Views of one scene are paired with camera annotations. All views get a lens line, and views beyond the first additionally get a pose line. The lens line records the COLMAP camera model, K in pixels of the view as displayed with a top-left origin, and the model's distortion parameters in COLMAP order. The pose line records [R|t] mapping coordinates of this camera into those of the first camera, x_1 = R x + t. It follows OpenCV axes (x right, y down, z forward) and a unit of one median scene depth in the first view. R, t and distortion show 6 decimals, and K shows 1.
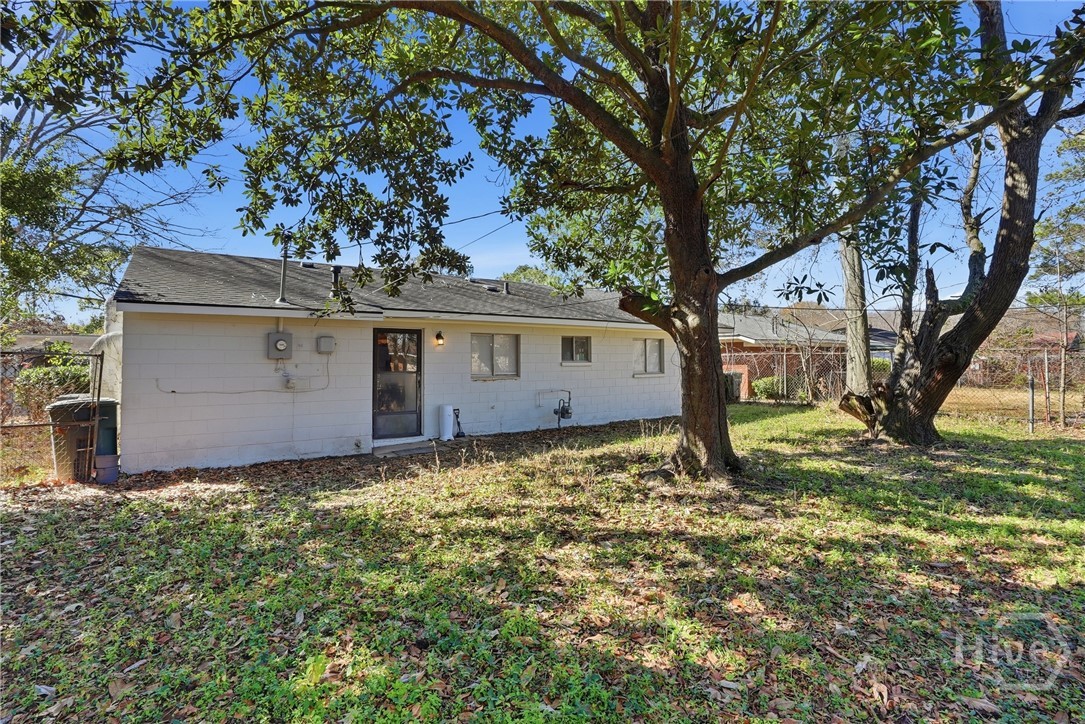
lens RADIAL K [[502.0, 0, 550.6], [0, 502.0, 359.1], [0, 0, 1]] dist [-0.043640, 0.000145]
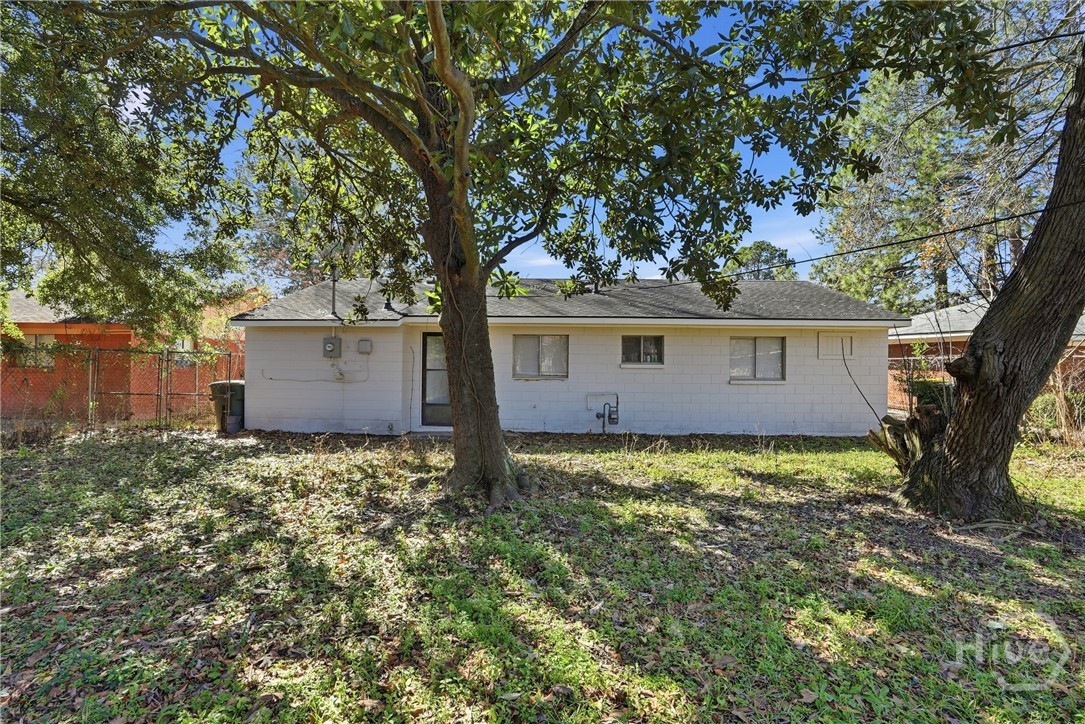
lens RADIAL K [[502.0, 0, 549.9], [0, 502.0, 360.4], [0, 0, 1]] dist [-0.043640, 0.000145]
pose [[0.790101, 0.010969, -0.612879, 0.689840], [-0.010641, 0.999935, 0.004178, -0.003445], [0.612885, 0.003220, 0.790166, 0.266758]]
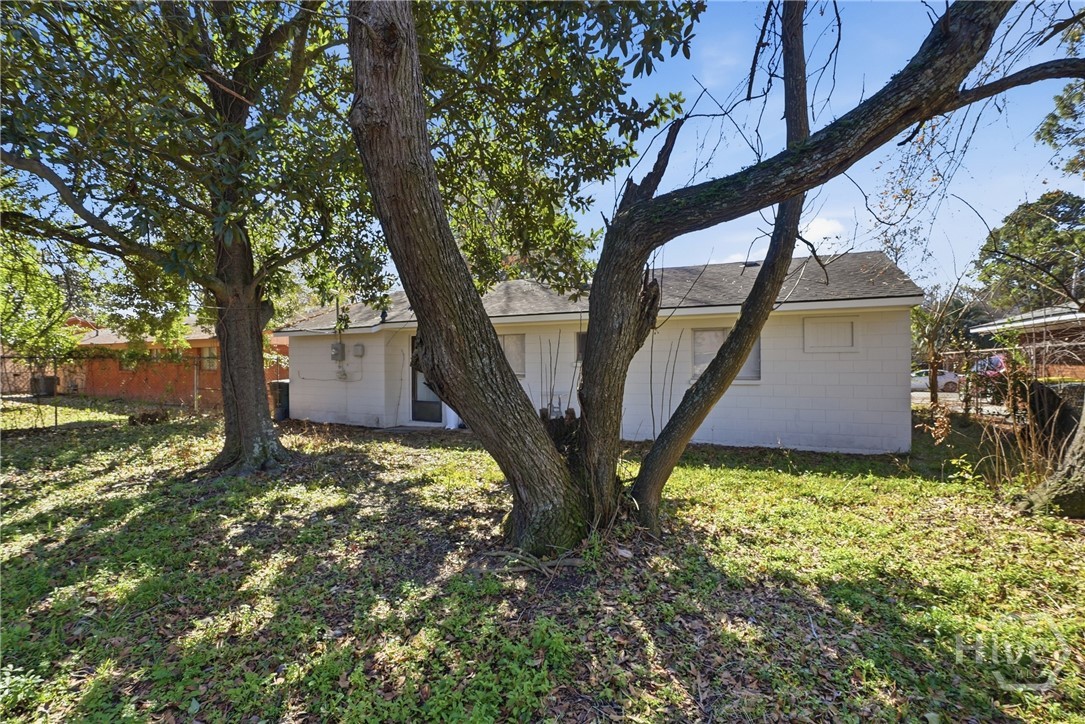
lens RADIAL K [[502.0, 0, 543.4], [0, 502.0, 360.8], [0, 0, 1]] dist [-0.043640, 0.000145]
pose [[0.523370, 0.004459, -0.852094, 1.083249], [-0.000117, 0.999987, 0.005161, -0.006059], [0.852105, -0.002601, 0.523364, 0.675127]]
